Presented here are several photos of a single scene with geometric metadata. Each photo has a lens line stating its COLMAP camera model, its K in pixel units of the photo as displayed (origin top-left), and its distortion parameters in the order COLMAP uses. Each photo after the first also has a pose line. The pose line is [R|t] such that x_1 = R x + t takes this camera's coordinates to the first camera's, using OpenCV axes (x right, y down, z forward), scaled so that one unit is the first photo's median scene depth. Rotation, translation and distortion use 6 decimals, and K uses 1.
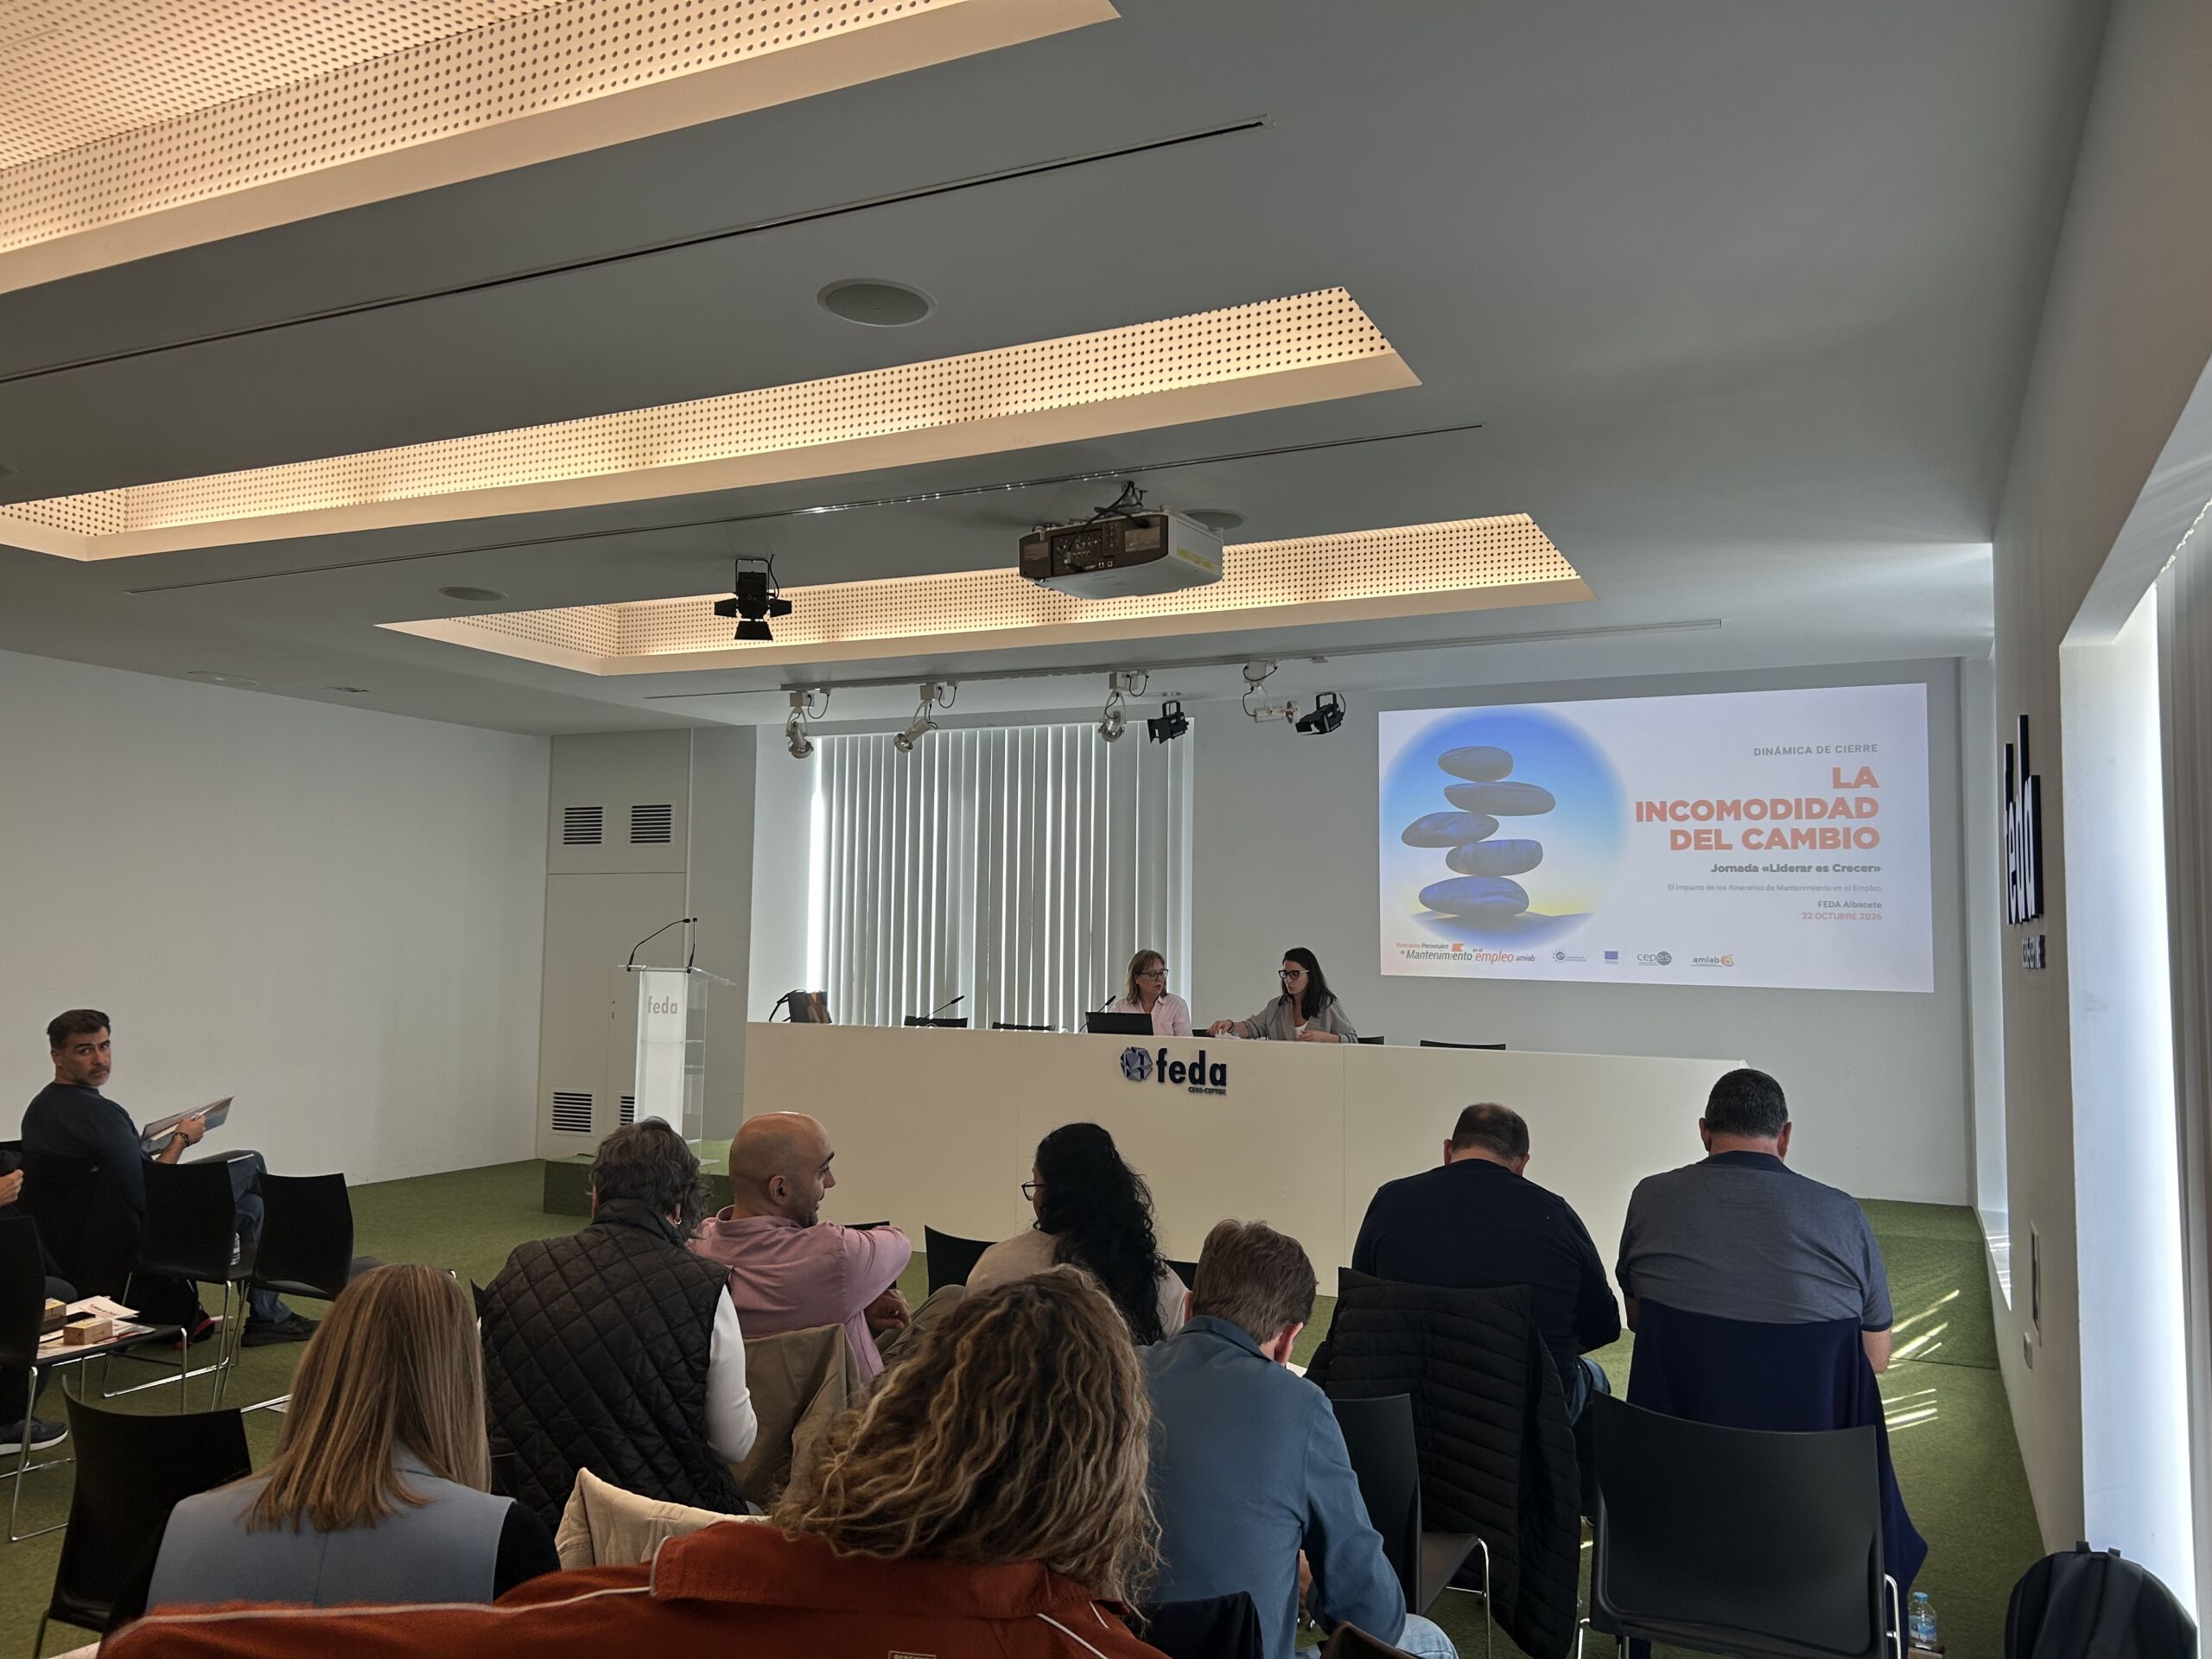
lens RADIAL K [[1672.3, 0, 1106.0], [0, 1672.3, 829.5], [0, 0, 1]] dist [-0.003712, -0.003930]
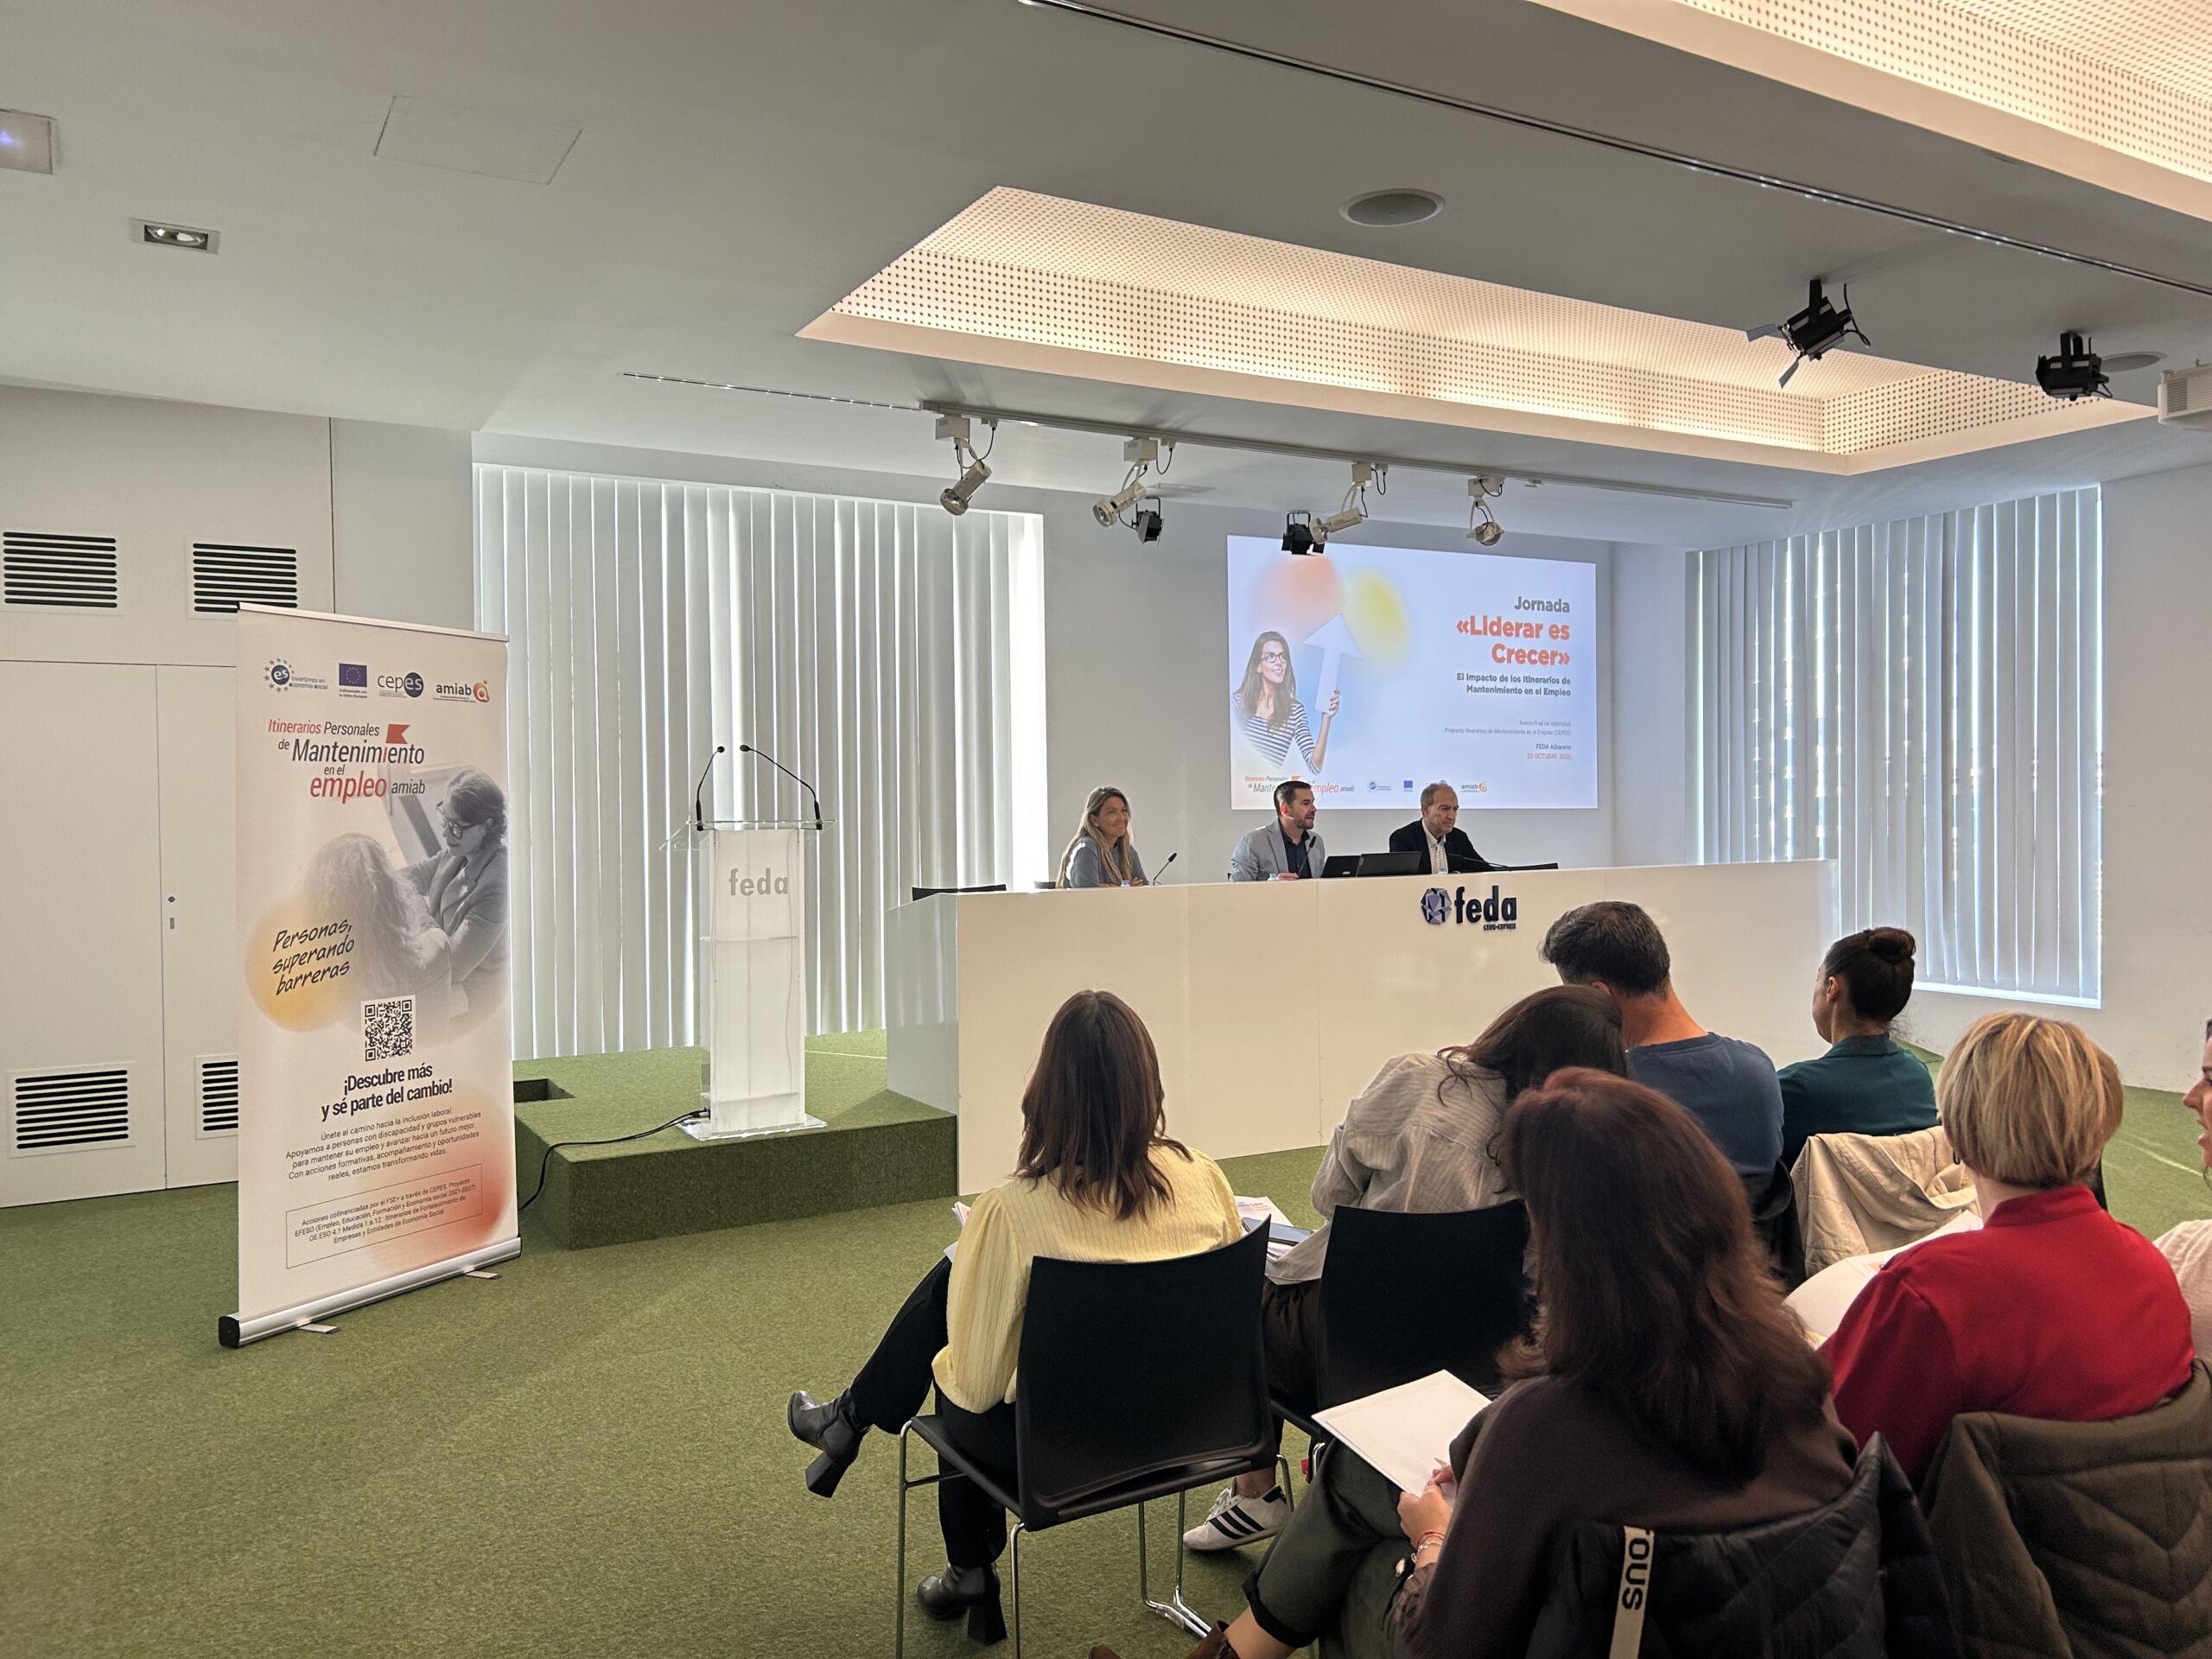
lens RADIAL K [[1672.3, 0, 1106.0], [0, 1672.3, 829.5], [0, 0, 1]] dist [-0.003712, -0.003930]
pose [[0.567421, -0.034802, 0.822692, -0.838778], [-0.041896, 0.996592, 0.071055, 0.041622], [-0.822361, -0.074786, 0.564030, 0.640692]]
